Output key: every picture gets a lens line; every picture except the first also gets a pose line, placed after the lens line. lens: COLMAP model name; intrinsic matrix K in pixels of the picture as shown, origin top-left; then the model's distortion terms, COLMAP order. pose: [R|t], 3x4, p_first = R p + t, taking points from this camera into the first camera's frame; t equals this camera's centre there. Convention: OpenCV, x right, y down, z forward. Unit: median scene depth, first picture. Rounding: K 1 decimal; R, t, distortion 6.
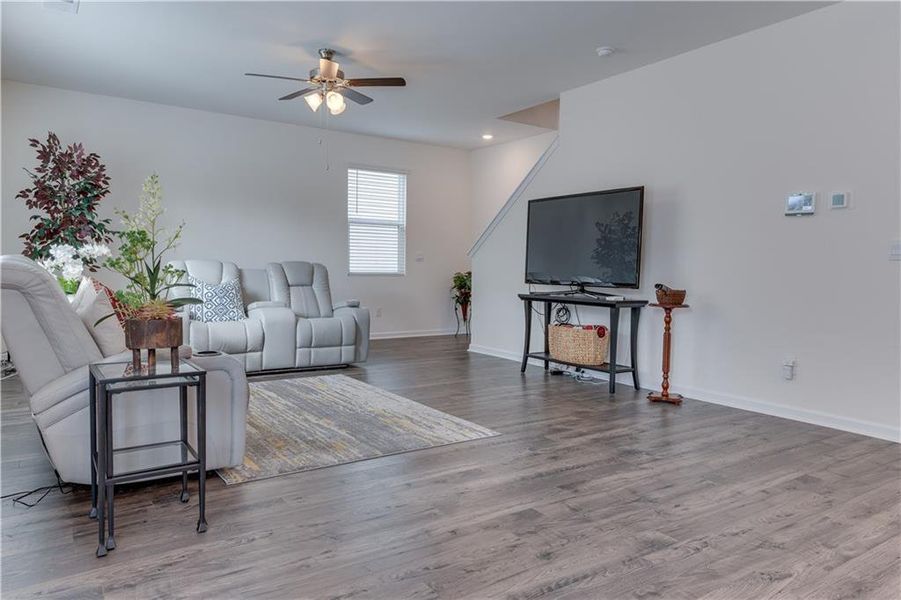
lens RADIAL K [[607.0, 0, 450.5], [0, 607.0, 300.0], [0, 0, 1]] dist [0.010563, 0.006754]
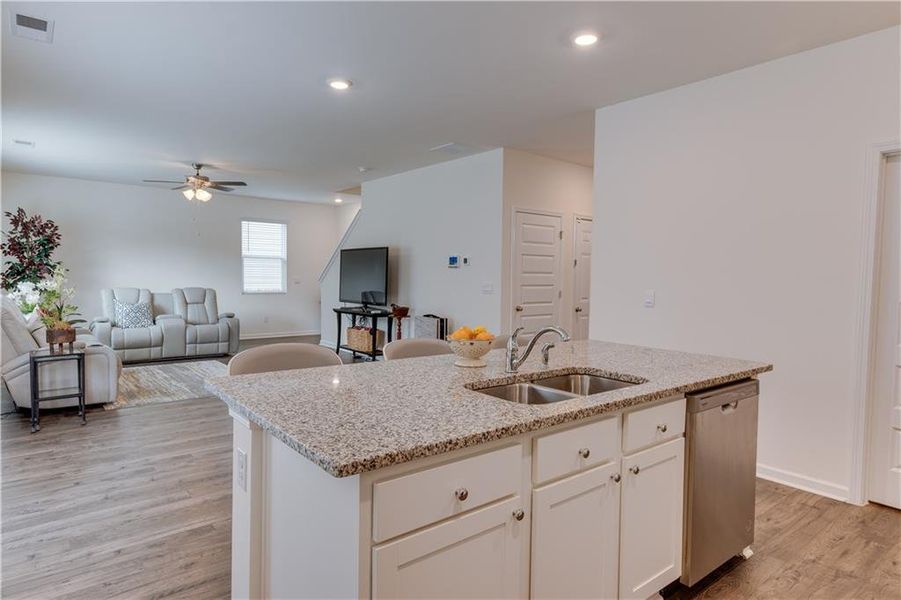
lens RADIAL K [[523.8, 0, 450.5], [0, 523.8, 300.0], [0, 0, 1]] dist [0.006813, 0.002368]
pose [[0.995893, -0.005410, 0.090381, 0.314481], [0.005952, 0.999966, -0.005726, -0.023980], [-0.090347, 0.006240, 0.995891, -0.431482]]
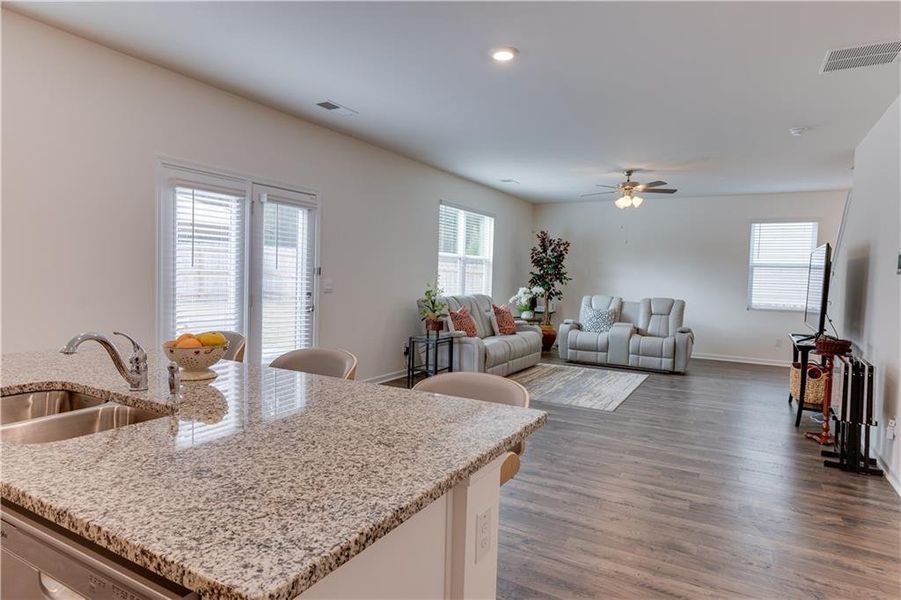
lens RADIAL K [[523.8, 0, 450.5], [0, 523.8, 300.0], [0, 0, 1]] dist [0.006813, 0.002368]
pose [[0.442213, 0.040724, -0.895985, 0.762486], [-0.071627, 0.997382, 0.009981, -0.040194], [0.894046, 0.059763, 0.443972, -0.021812]]
